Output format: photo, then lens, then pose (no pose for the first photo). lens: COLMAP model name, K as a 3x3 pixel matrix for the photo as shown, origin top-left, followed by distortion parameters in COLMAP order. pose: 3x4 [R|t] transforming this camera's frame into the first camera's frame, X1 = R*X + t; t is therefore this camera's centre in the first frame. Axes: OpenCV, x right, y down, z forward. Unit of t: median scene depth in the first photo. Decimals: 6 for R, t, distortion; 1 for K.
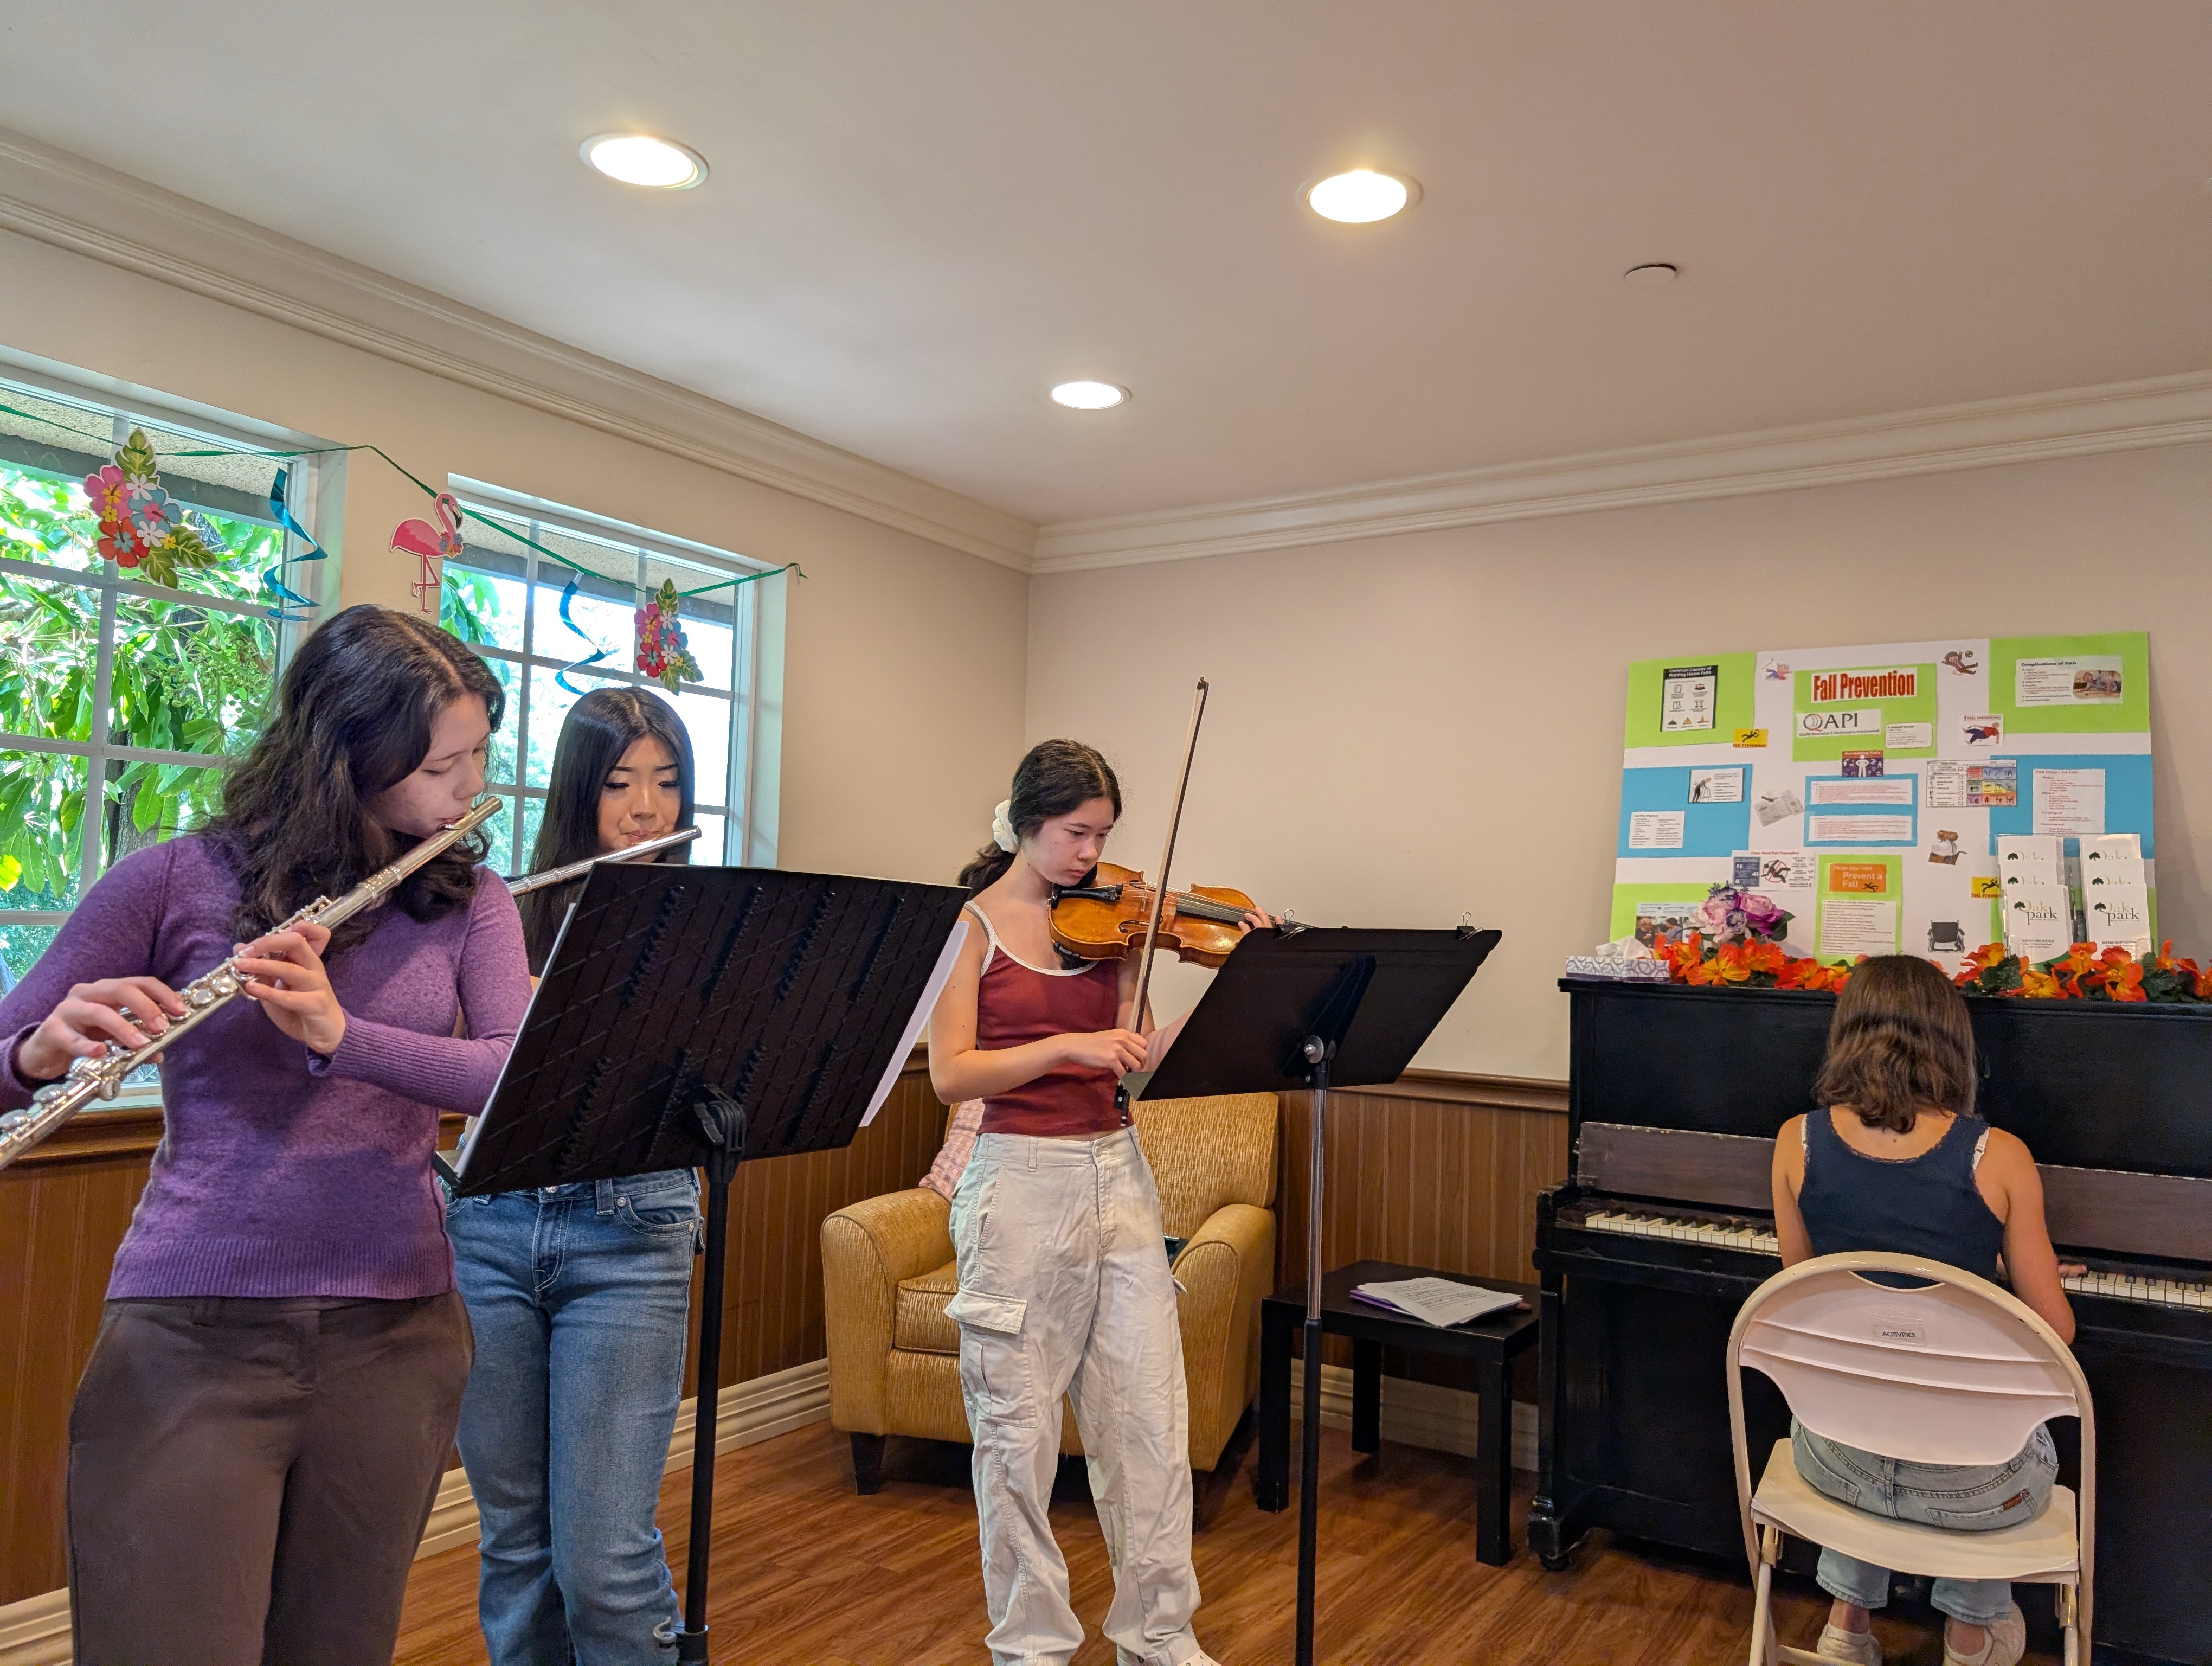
lens RADIAL K [[1610.2, 0, 1109.3], [0, 1610.2, 824.9], [0, 0, 1]] dist [-0.001301, 0.005990]
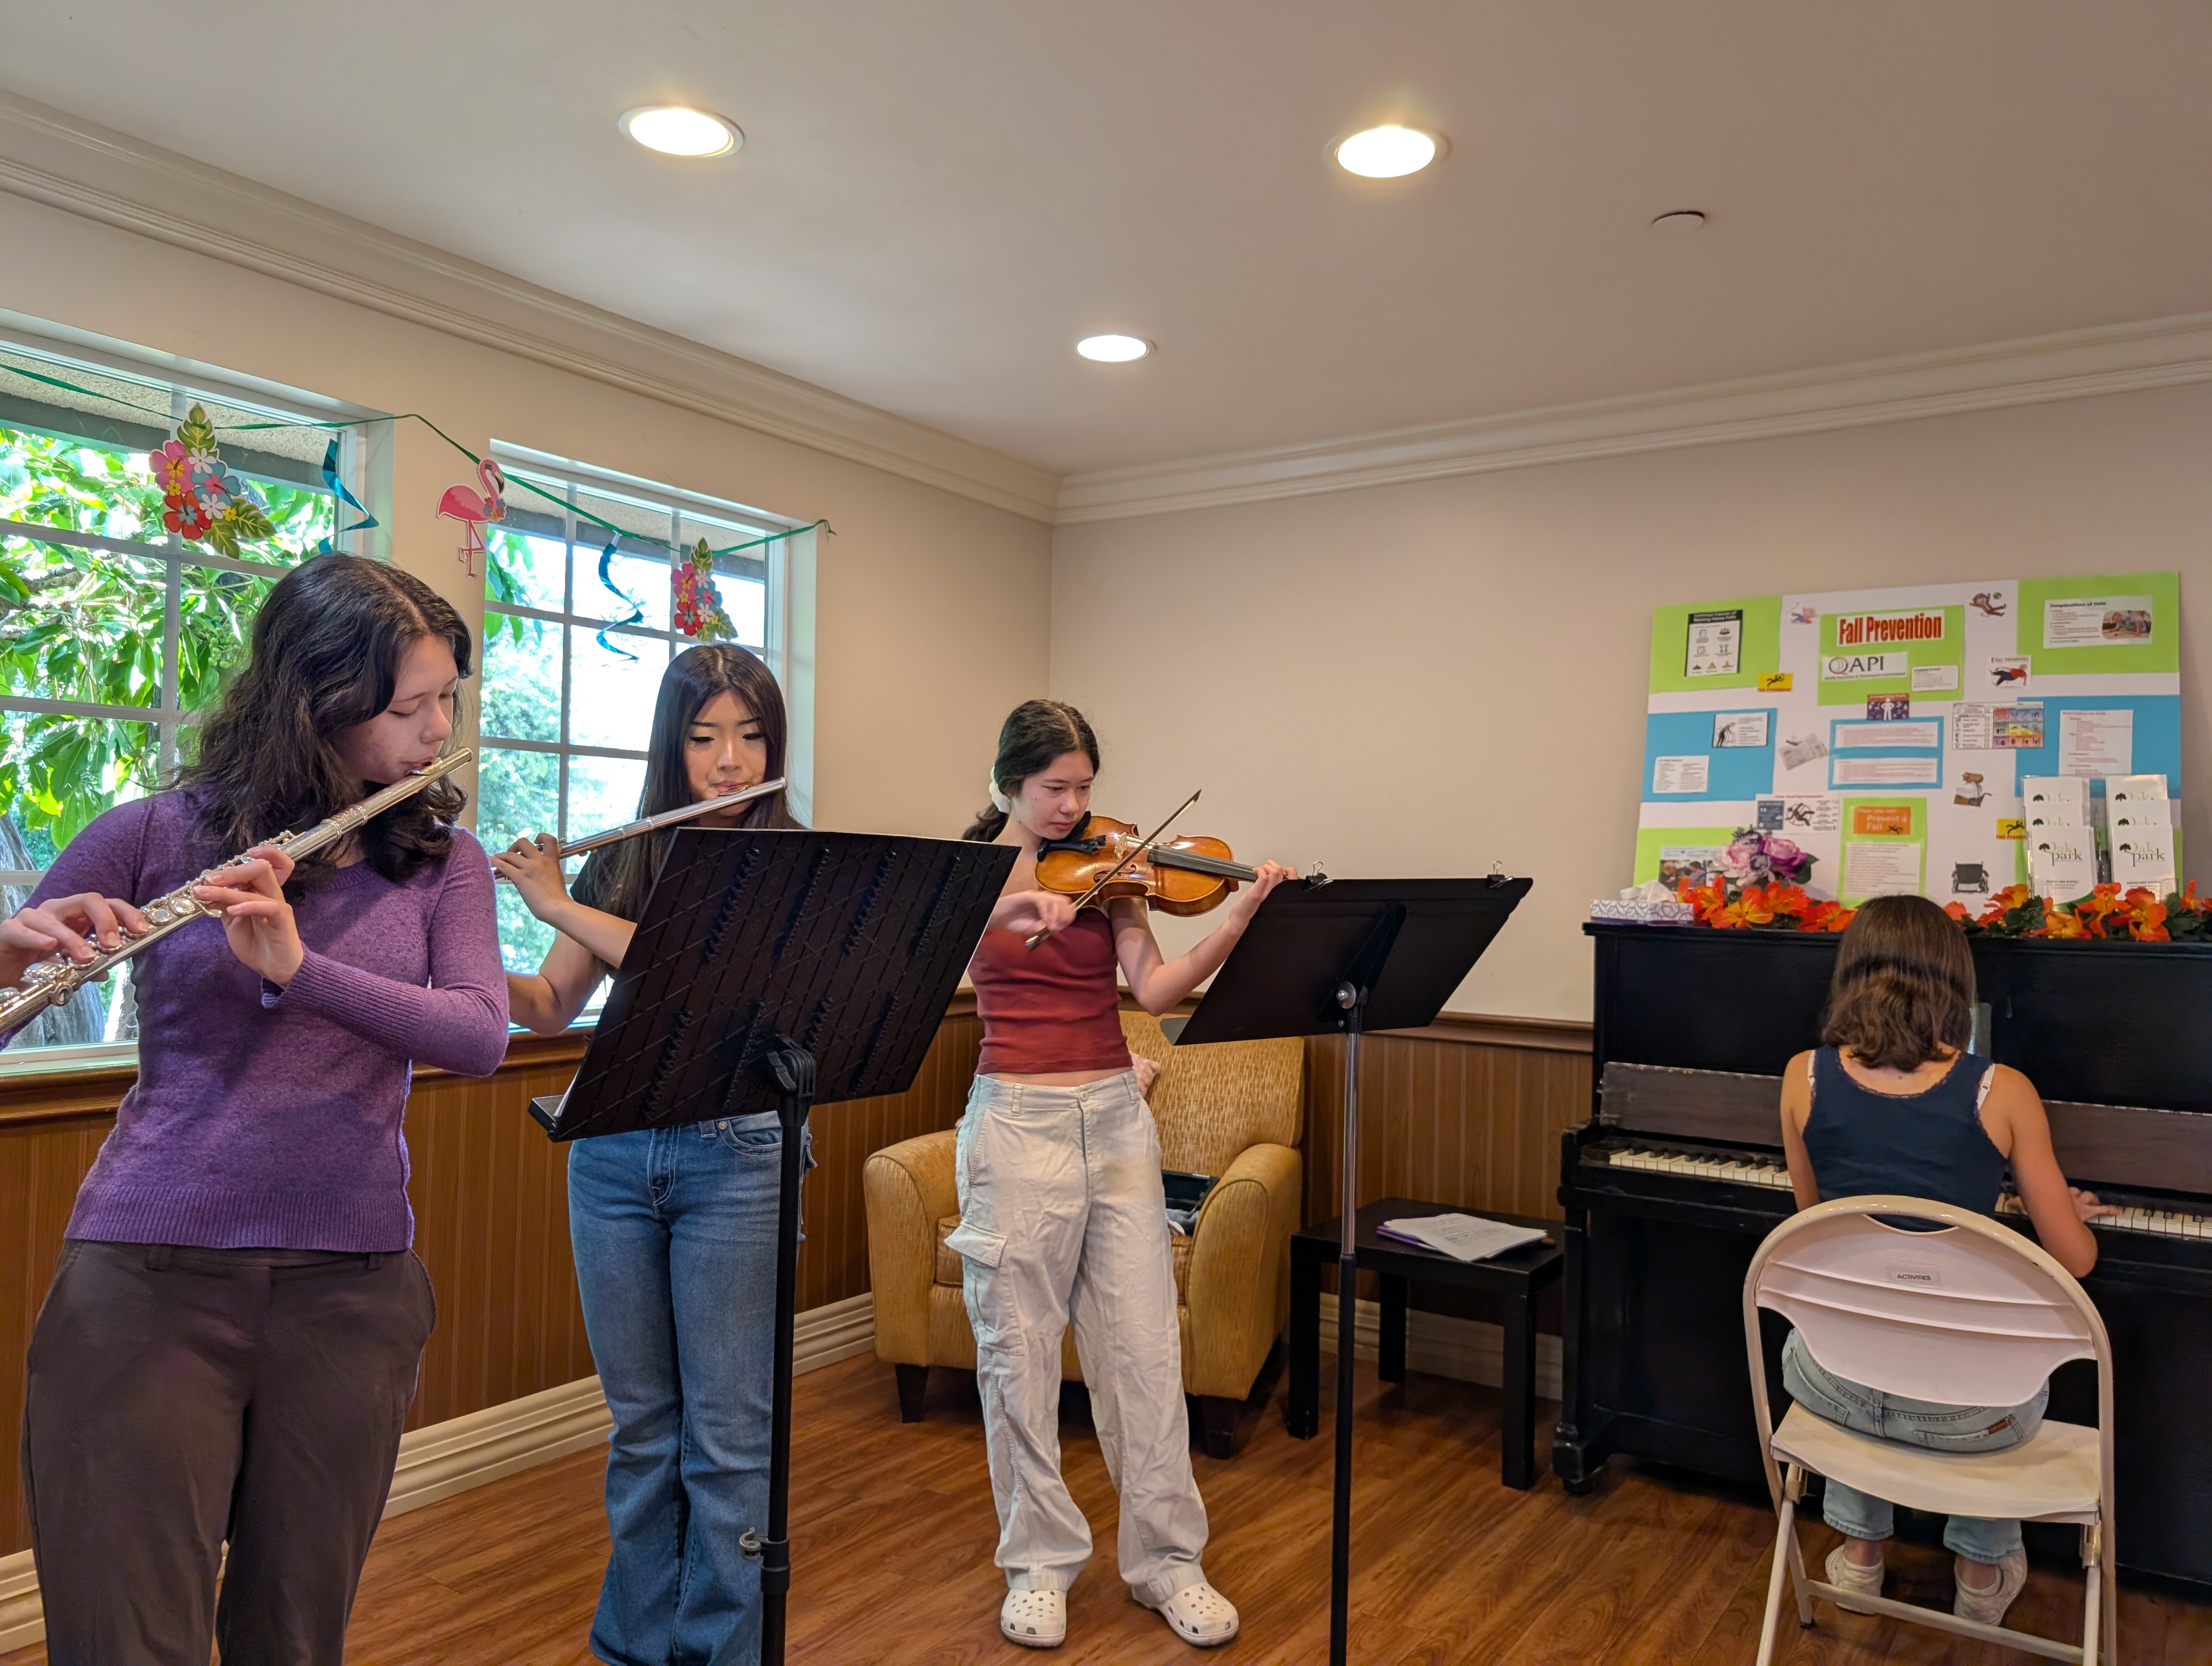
lens RADIAL K [[1616.2, 0, 1080.2], [0, 1616.2, 835.2], [0, 0, 1]] dist [0.002300, 0.001327]
pose [[0.999611, -0.009781, -0.026131, -0.011464], [0.010878, 0.999051, 0.042173, -0.006376], [0.025694, -0.042441, 0.998769, -0.026239]]
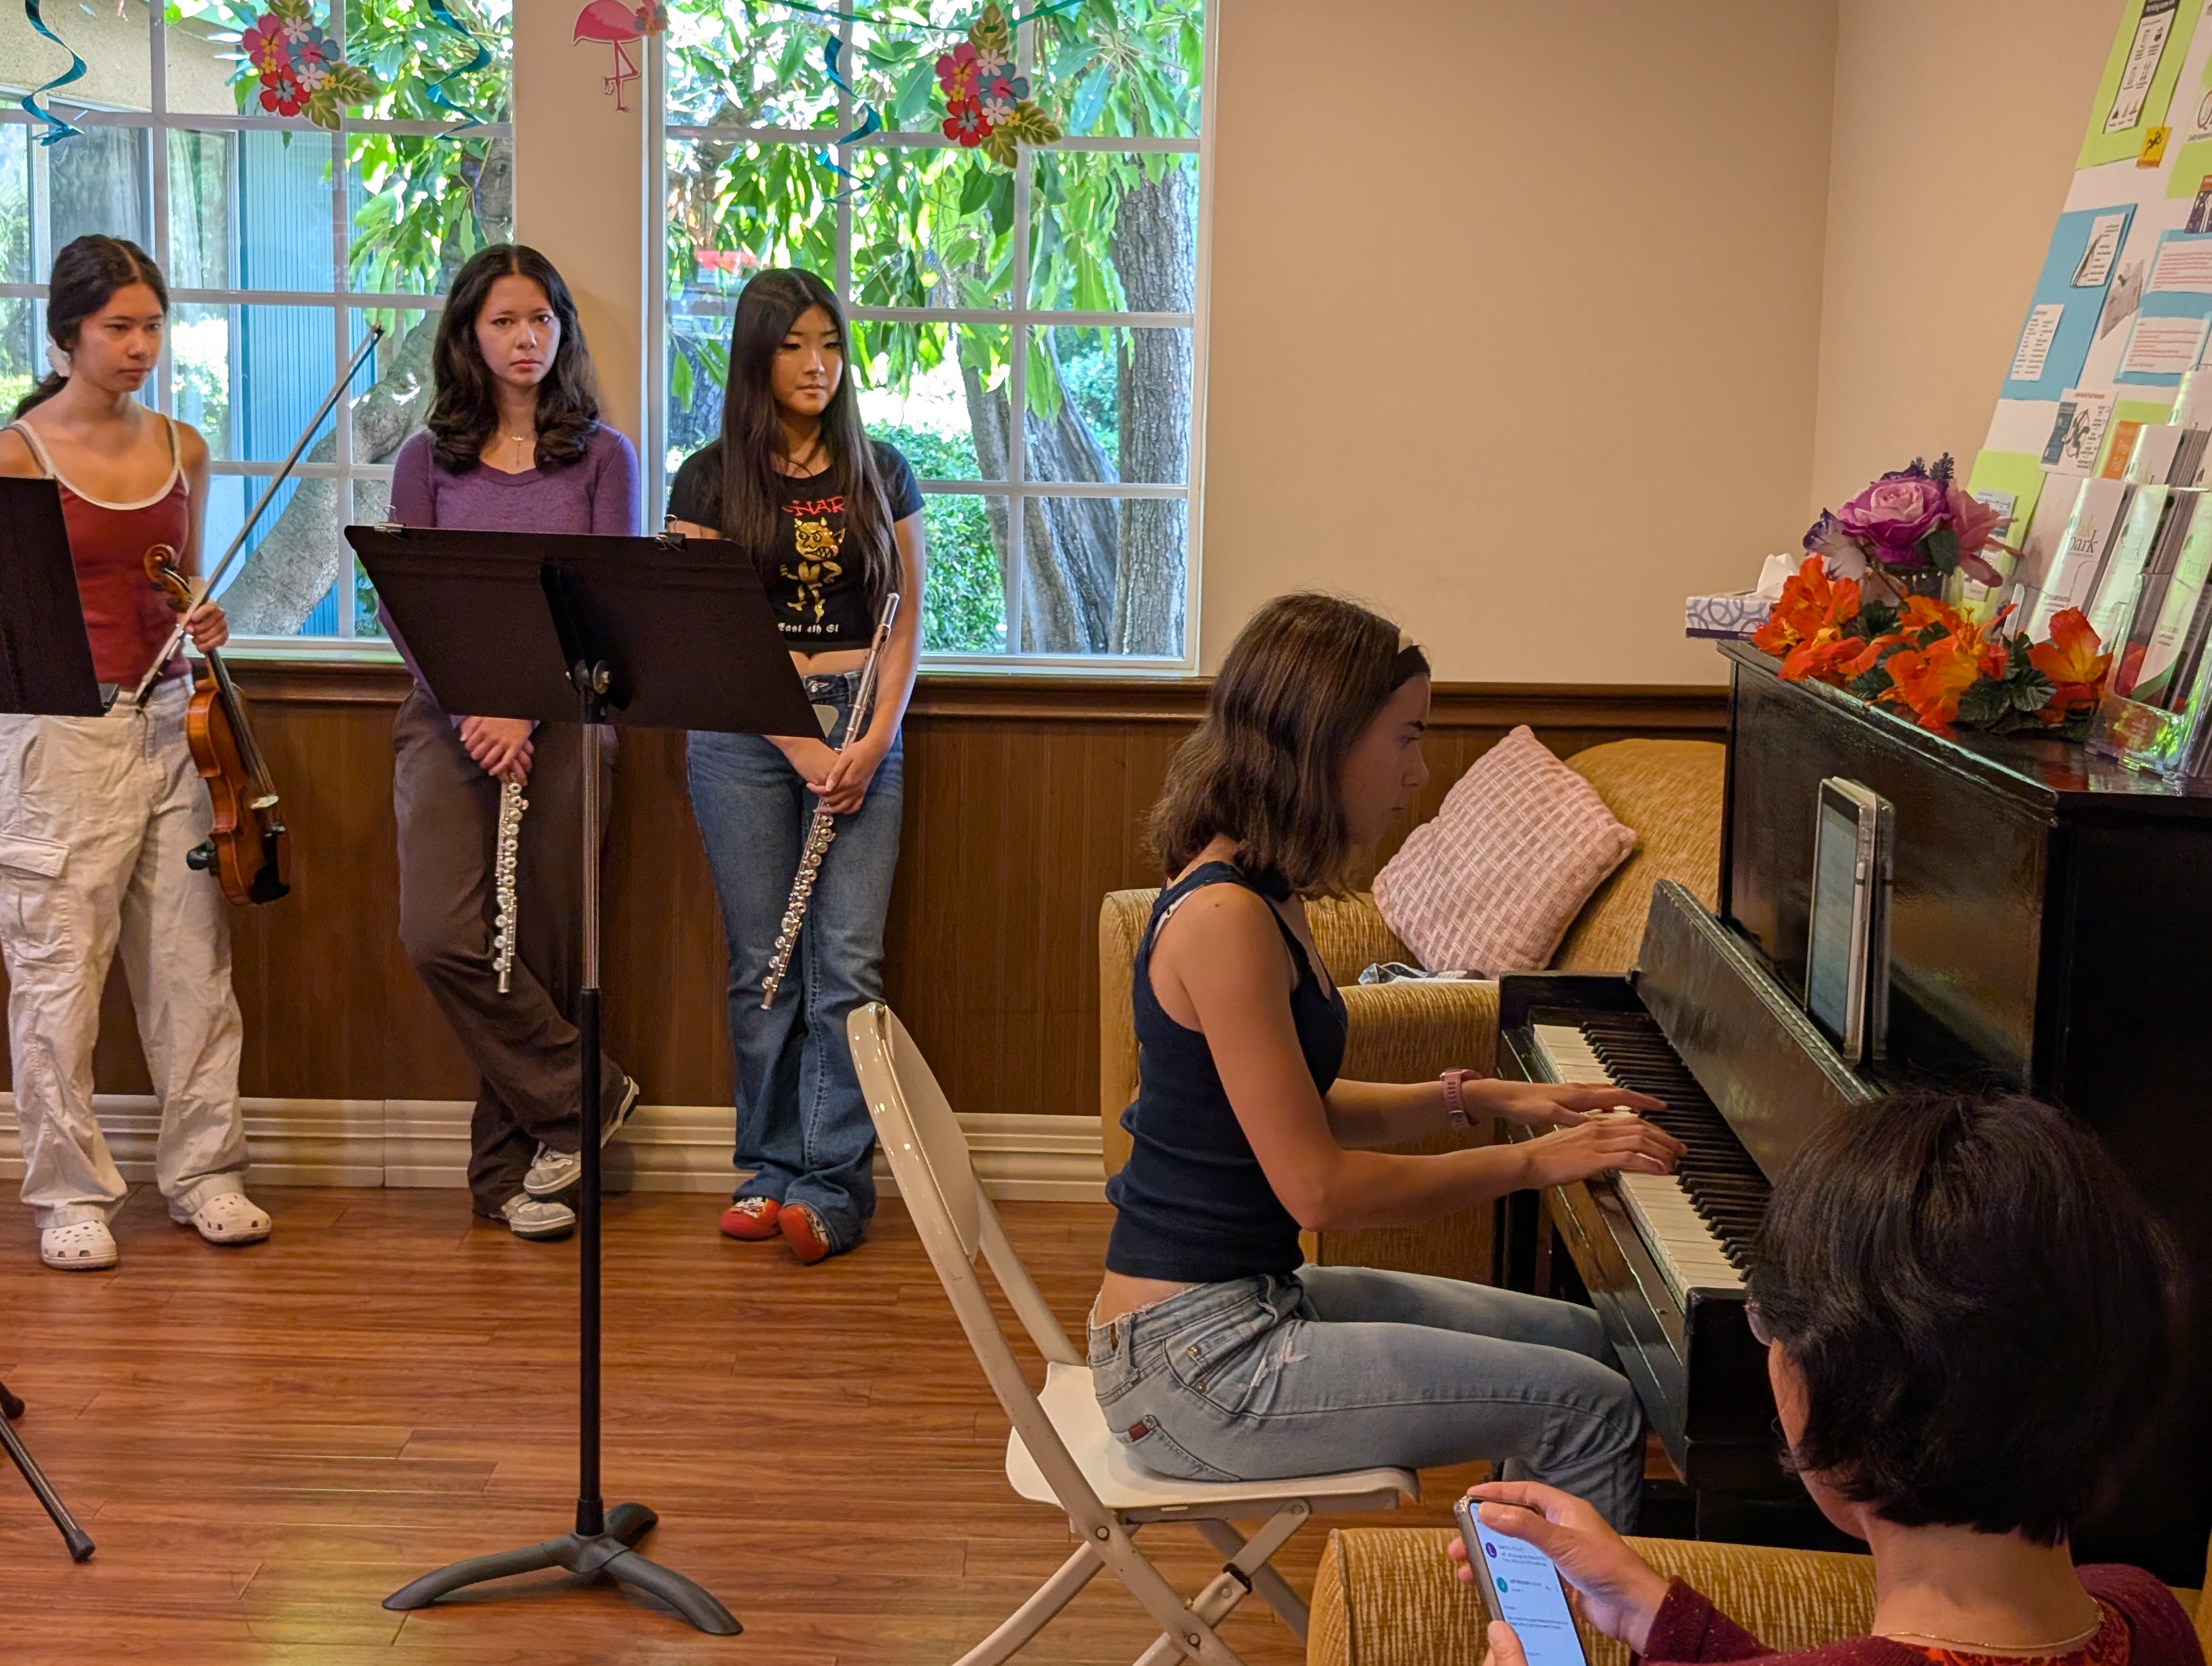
lens RADIAL K [[3415.2, 0, 1081.3], [0, 3415.2, 835.4], [0, 0, 1]] dist [0.239833, -1.203283]
pose [[0.536484, 0.090191, -0.839077, 1.212494], [0.045811, 0.989694, 0.135672, 0.008558], [0.842666, -0.111225, 0.526823, 0.206263]]
